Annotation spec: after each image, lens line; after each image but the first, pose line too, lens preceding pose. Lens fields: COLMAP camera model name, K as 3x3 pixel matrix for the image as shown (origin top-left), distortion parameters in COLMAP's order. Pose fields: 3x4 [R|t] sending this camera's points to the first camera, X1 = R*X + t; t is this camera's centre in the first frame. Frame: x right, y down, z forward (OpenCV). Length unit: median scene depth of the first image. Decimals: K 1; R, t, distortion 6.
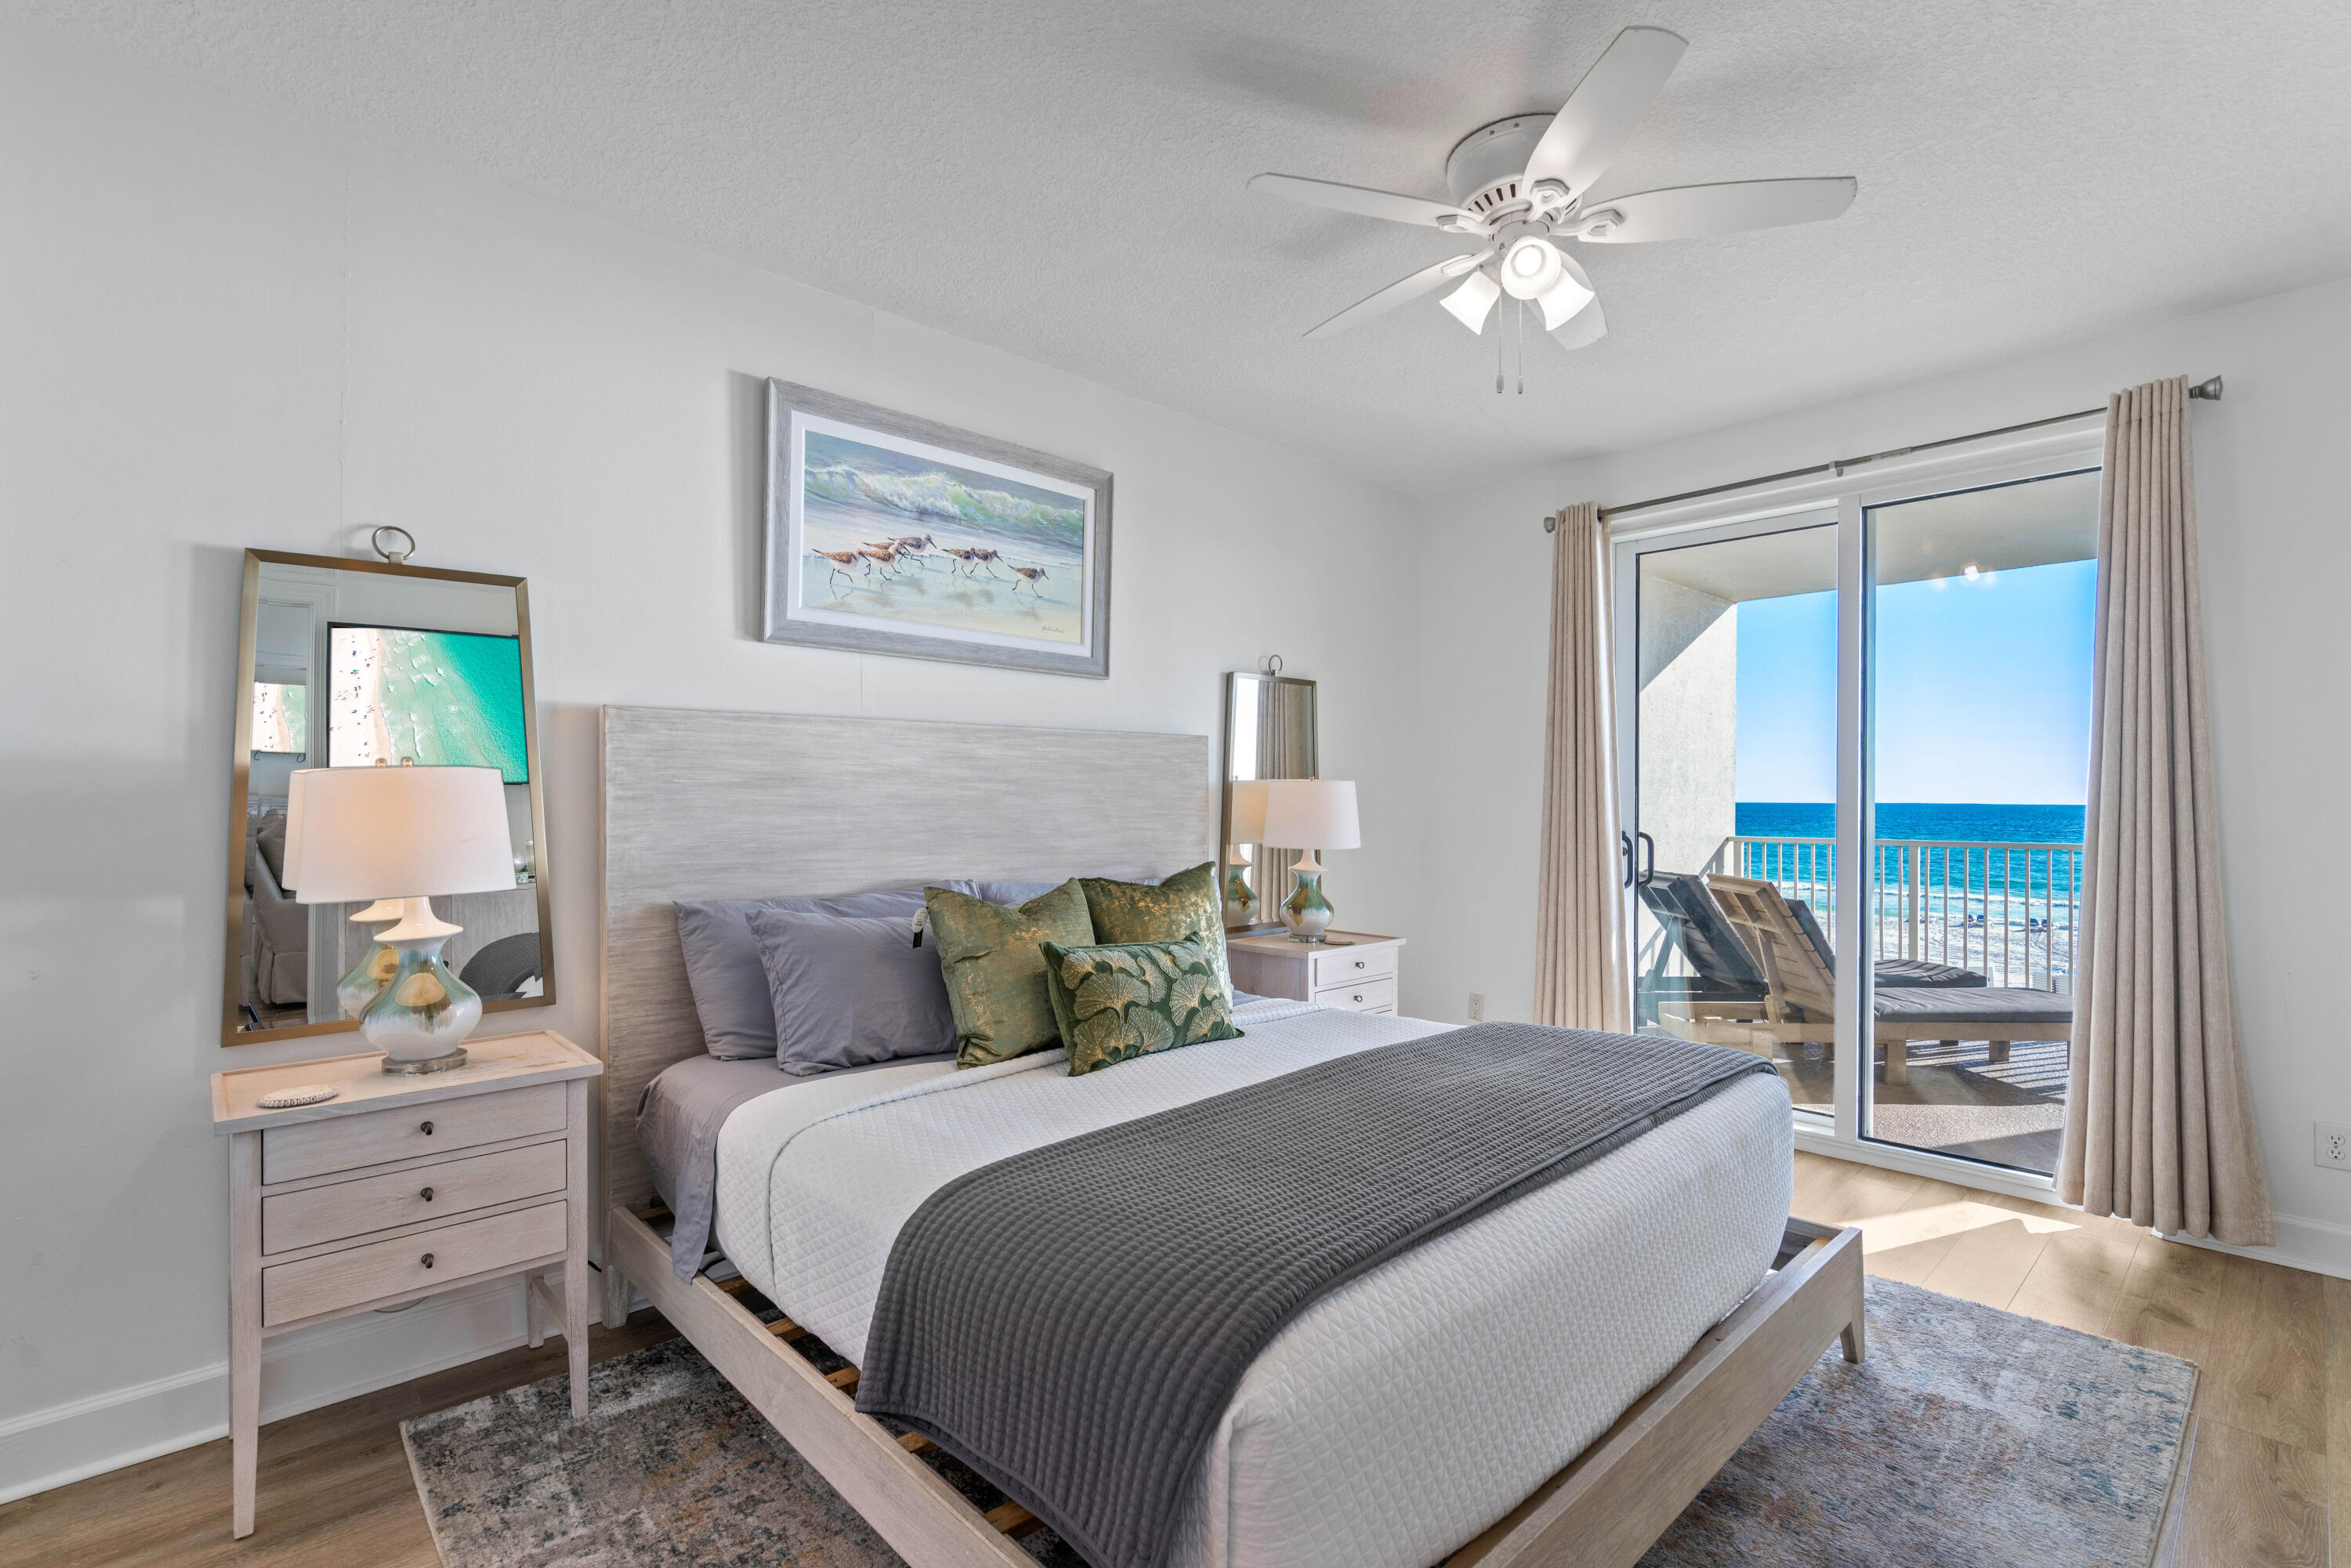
lens RADIAL K [[1064.4, 0, 1164.2], [0, 1064.4, 793.7], [0, 0, 1]] dist [-0.017779, -0.000211]
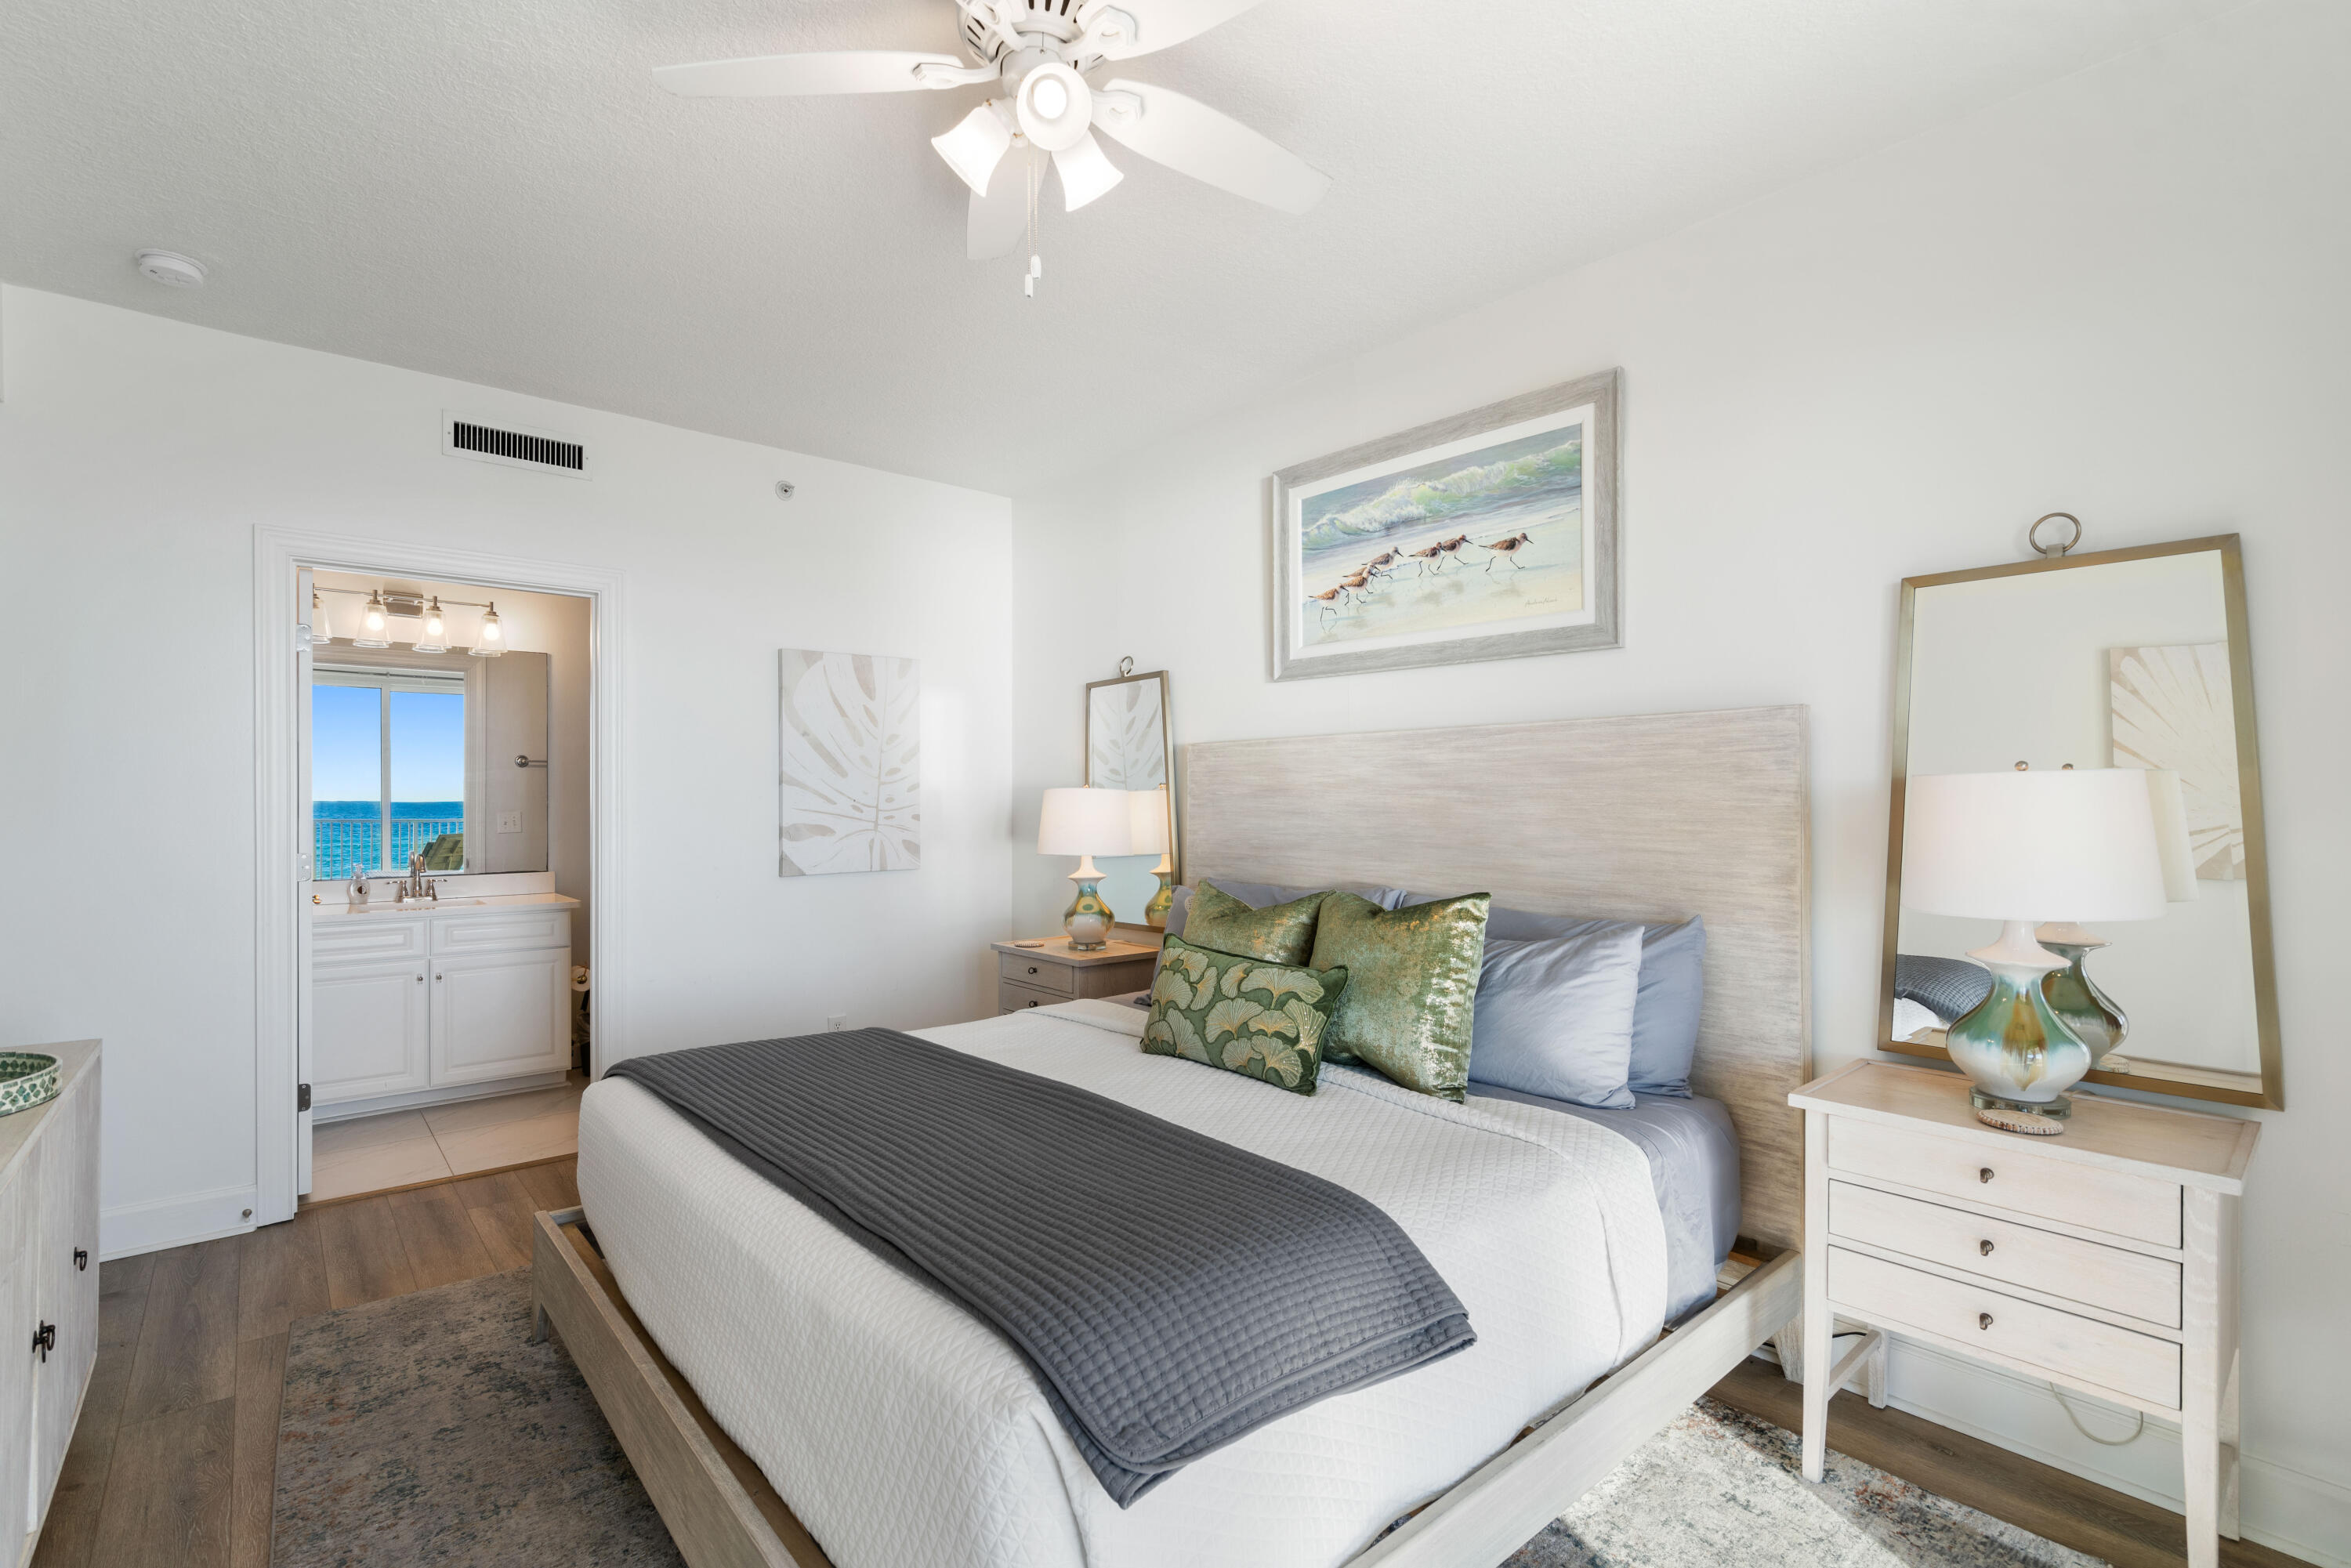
lens RADIAL K [[1052.9, 0, 1166.2], [0, 1052.9, 798.8], [0, 0, 1]] dist [-0.000275, -0.000031]
pose [[-0.028219, -0.005811, -0.999585, 0.784057], [-0.002367, 0.999981, -0.005747, 0.003528], [0.999599, 0.002204, -0.028232, 0.804791]]
